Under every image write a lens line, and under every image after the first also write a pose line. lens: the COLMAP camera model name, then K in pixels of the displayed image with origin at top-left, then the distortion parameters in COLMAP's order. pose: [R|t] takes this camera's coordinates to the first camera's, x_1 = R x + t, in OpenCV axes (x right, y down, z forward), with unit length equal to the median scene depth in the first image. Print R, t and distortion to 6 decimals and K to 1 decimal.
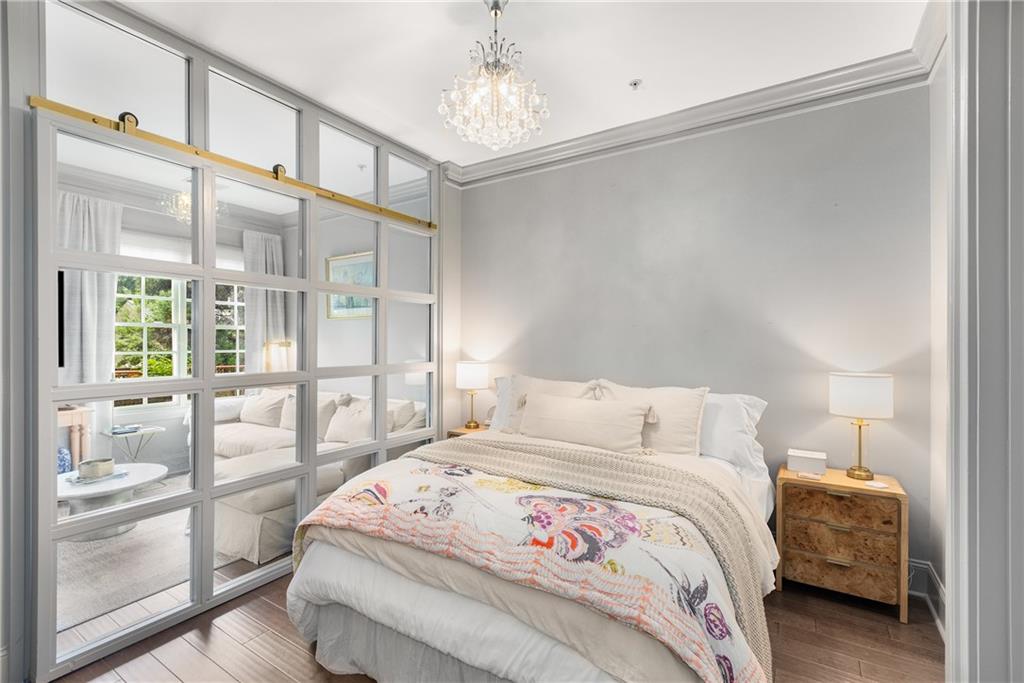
lens RADIAL K [[457.3, 0, 509.4], [0, 457.3, 358.9], [0, 0, 1]] dist [0.000014, -0.000484]
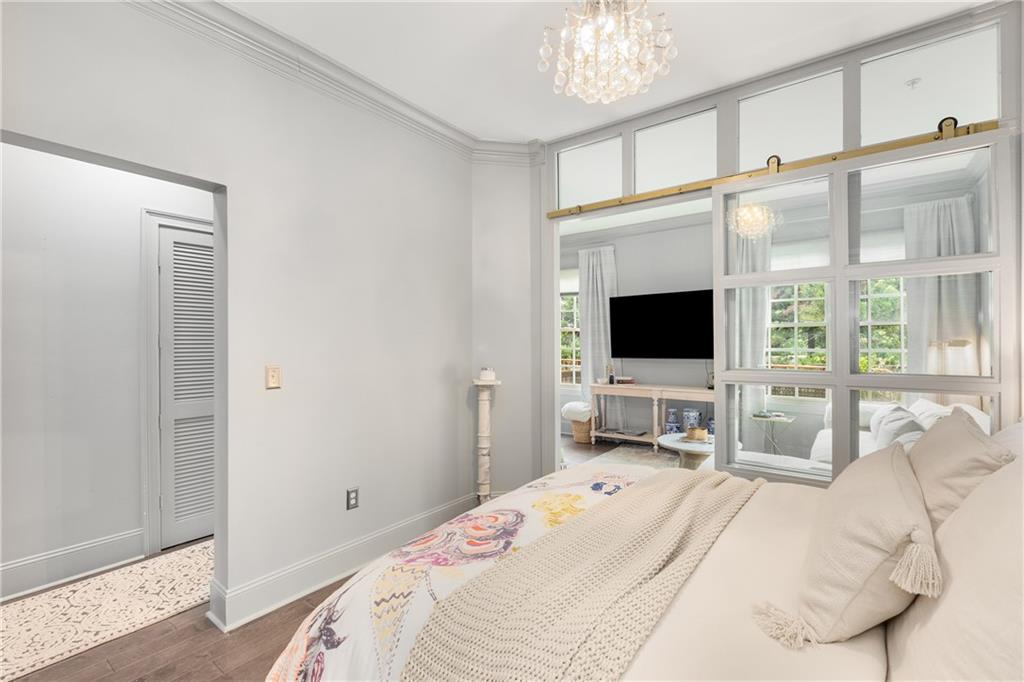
lens RADIAL K [[459.2, 0, 512.5], [0, 459.2, 321.4], [0, 0, 1]] dist [0.002040, 0.000232]
pose [[-0.082681, -0.040616, -0.995748, 0.809106], [-0.035963, 0.998640, -0.037748, -0.033587], [0.995927, 0.032689, -0.084029, 0.896430]]
